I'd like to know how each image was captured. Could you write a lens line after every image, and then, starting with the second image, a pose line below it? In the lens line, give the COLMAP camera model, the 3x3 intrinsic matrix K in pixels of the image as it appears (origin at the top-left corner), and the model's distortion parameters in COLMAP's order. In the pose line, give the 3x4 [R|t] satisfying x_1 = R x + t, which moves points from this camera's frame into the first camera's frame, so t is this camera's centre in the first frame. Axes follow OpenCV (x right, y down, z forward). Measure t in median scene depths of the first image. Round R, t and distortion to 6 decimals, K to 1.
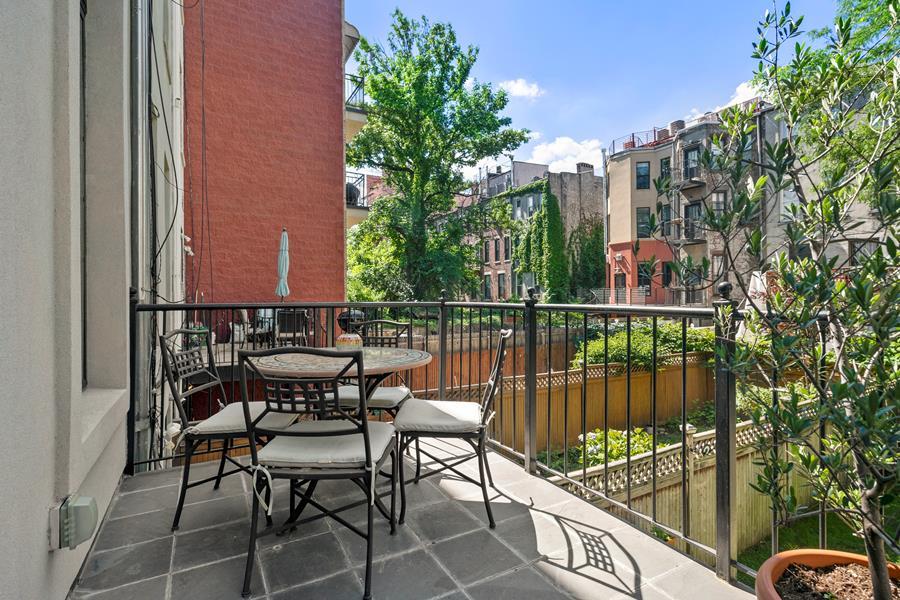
lens RADIAL K [[443.0, 0, 450.3], [0, 443.0, 298.2], [0, 0, 1]] dist [-0.000889, -0.000048]
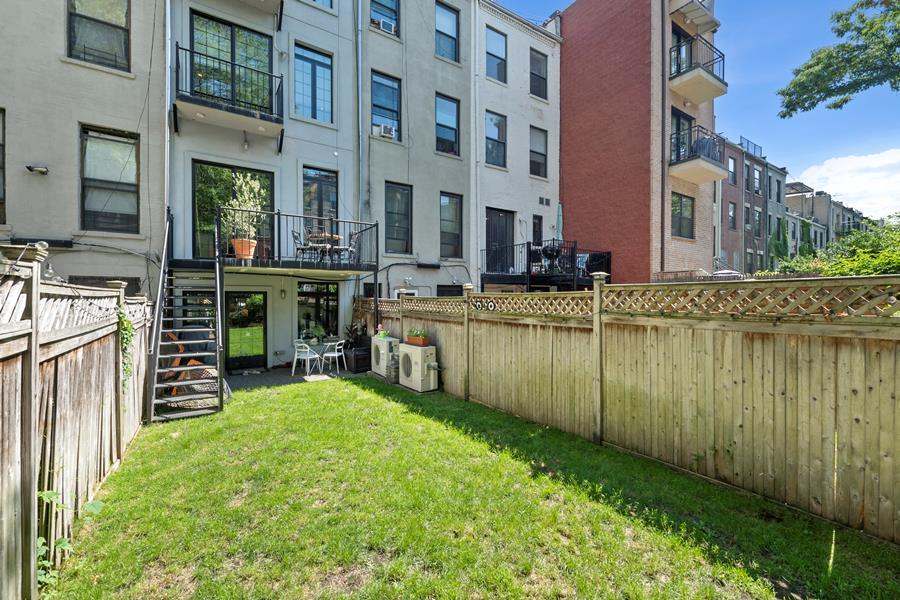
lens RADIAL K [[387.5, 0, 450.2], [0, 387.5, 299.4], [0, 0, 1]] dist [0.000446, -0.000060]
pose [[0.075728, 0.002244, -0.997126, 0.827236], [-0.000611, 0.999997, 0.002204, 0.160250], [0.997128, 0.000442, 0.075729, 0.416177]]
